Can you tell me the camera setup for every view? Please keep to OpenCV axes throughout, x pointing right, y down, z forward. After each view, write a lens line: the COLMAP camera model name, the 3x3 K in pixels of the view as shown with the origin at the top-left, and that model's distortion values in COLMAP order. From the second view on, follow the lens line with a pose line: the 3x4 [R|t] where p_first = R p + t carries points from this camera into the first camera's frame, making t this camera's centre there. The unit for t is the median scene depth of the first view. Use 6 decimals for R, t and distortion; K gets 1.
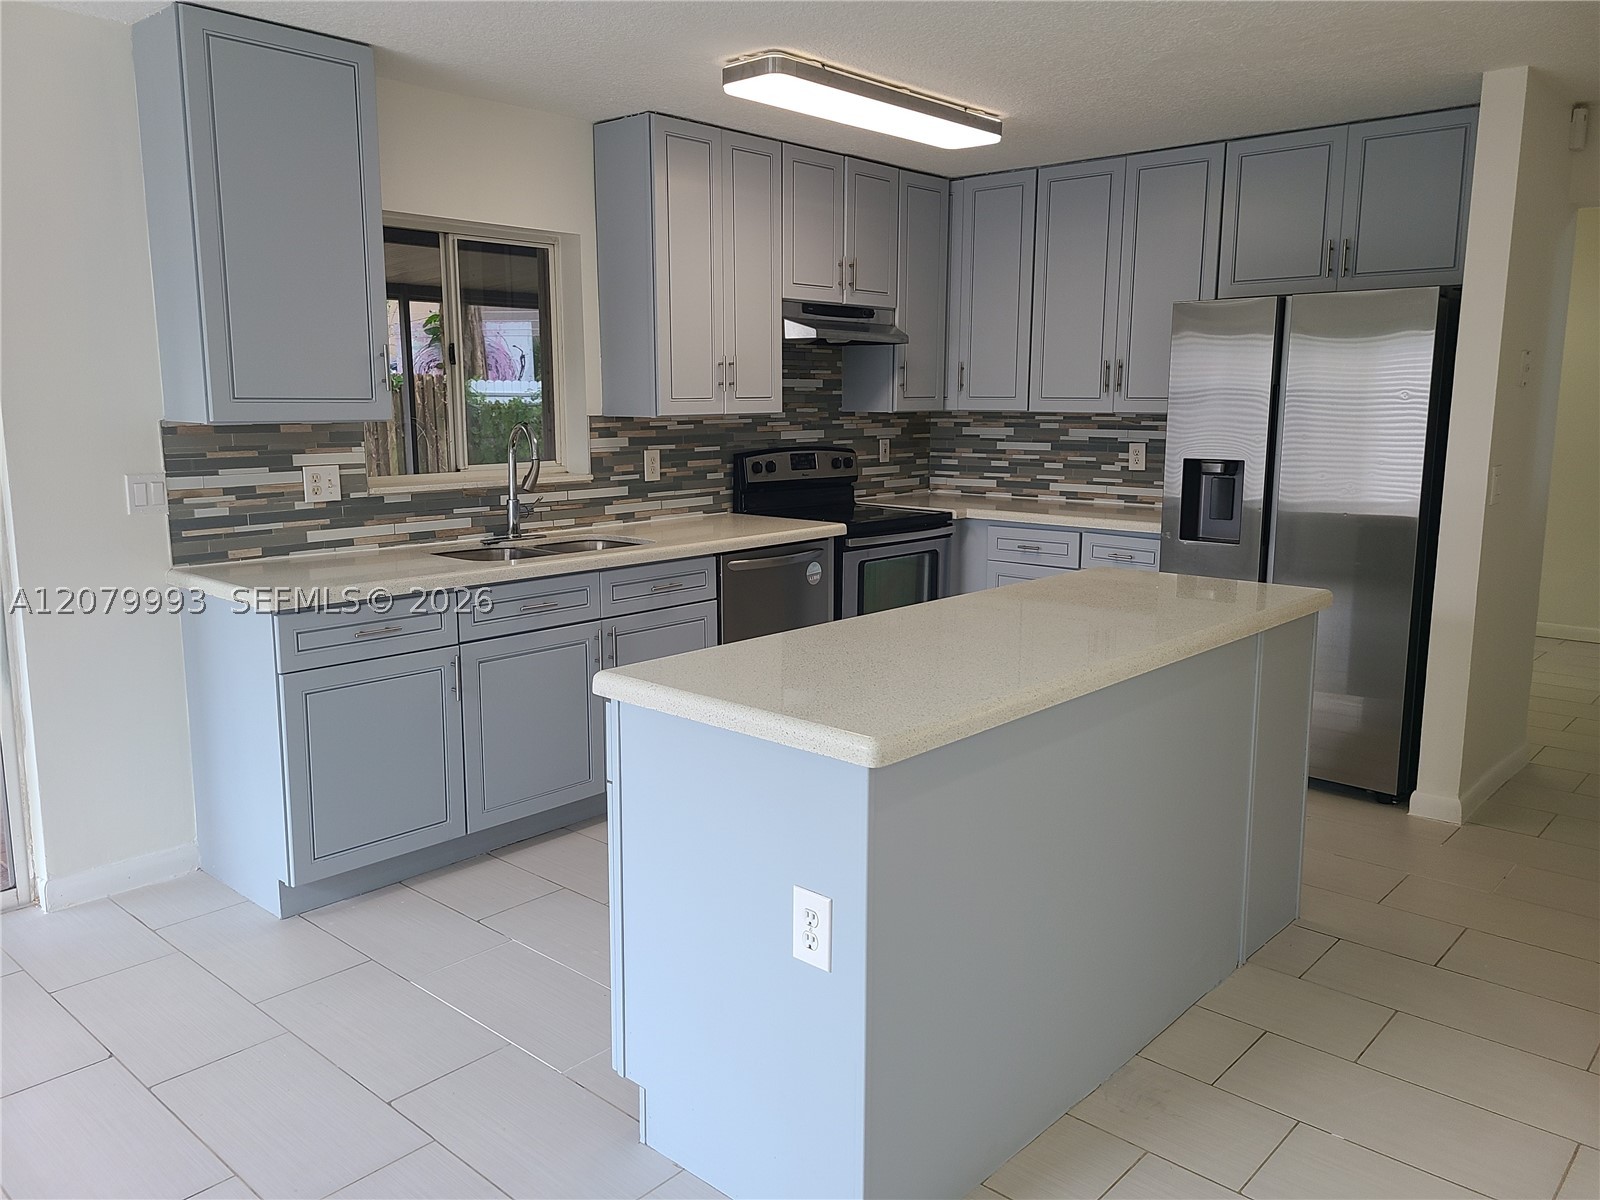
lens RADIAL K [[1196.9, 0, 796.1], [0, 1196.9, 600.9], [0, 0, 1]] dist [0.014973, -0.001787]
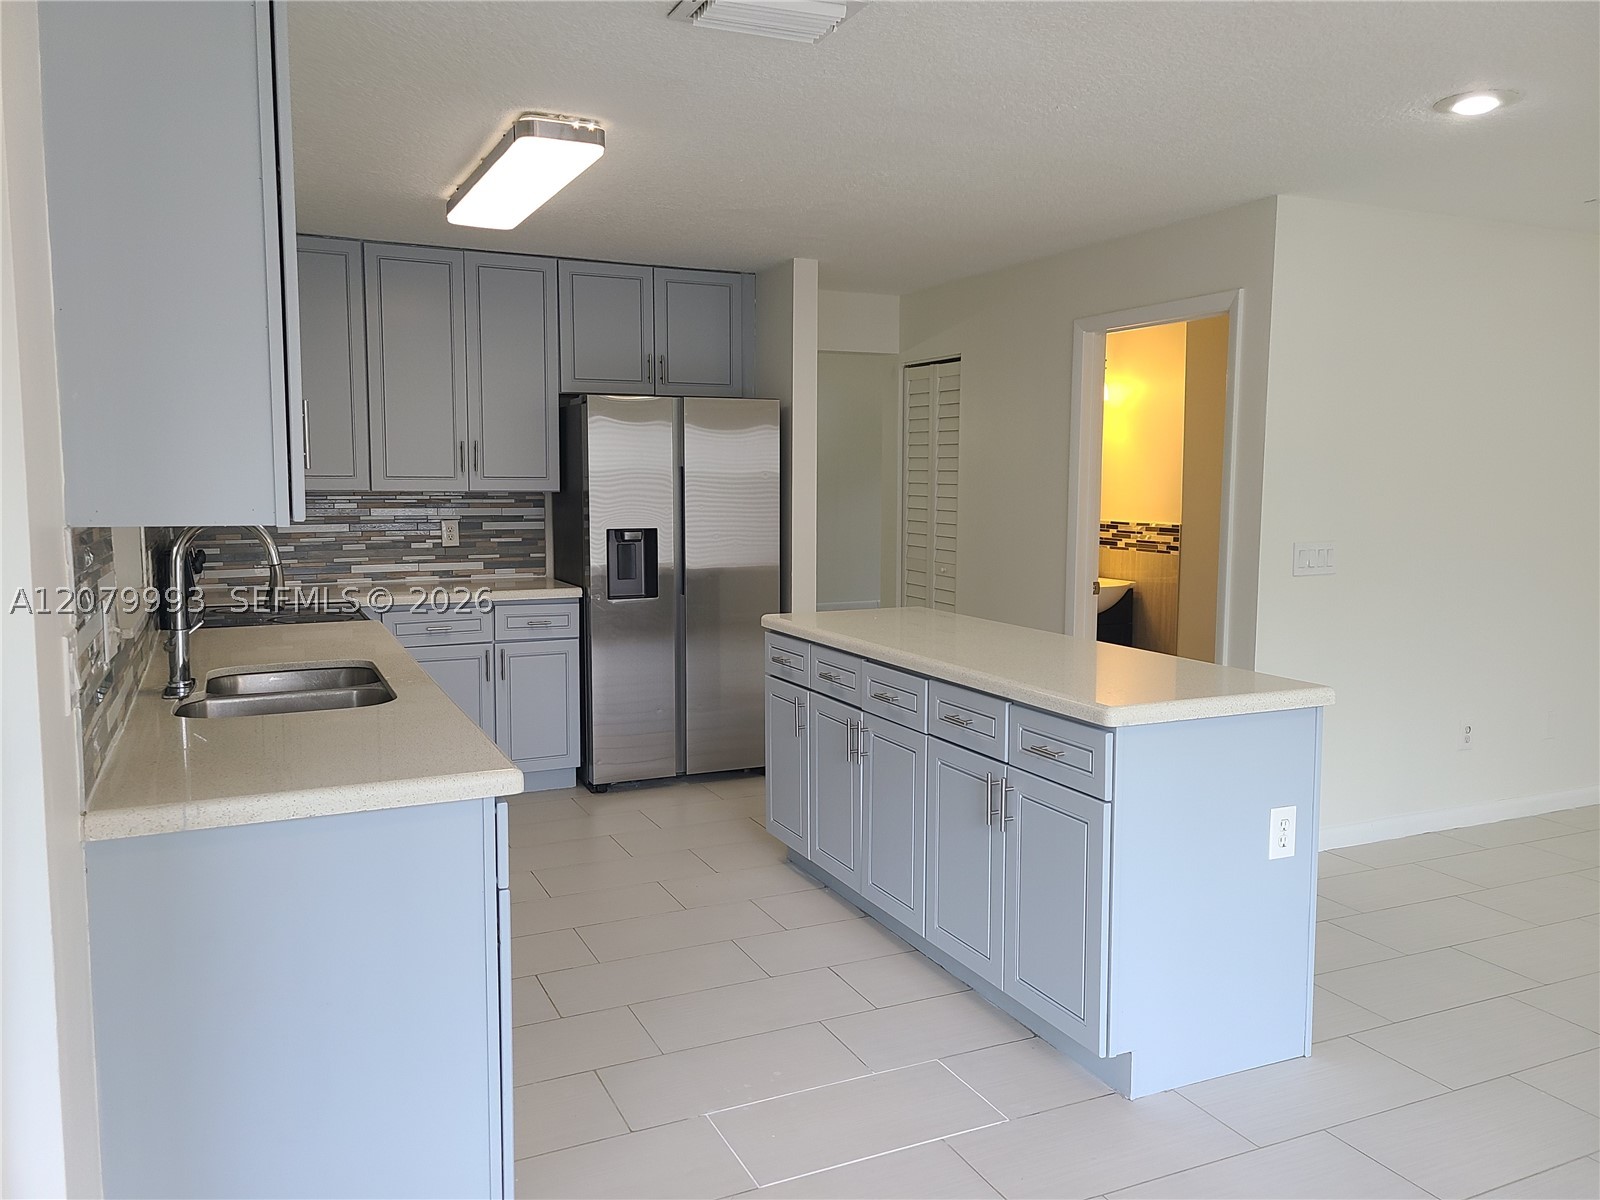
lens RADIAL K [[1196.9, 0, 797.8], [0, 1196.9, 592.9], [0, 0, 1]] dist [0.014973, -0.001787]
pose [[0.368756, -0.093023, 0.924860, -0.600990], [0.152446, 0.987560, 0.038547, -0.067224], [-0.916940, 0.126777, 0.378350, 0.359755]]
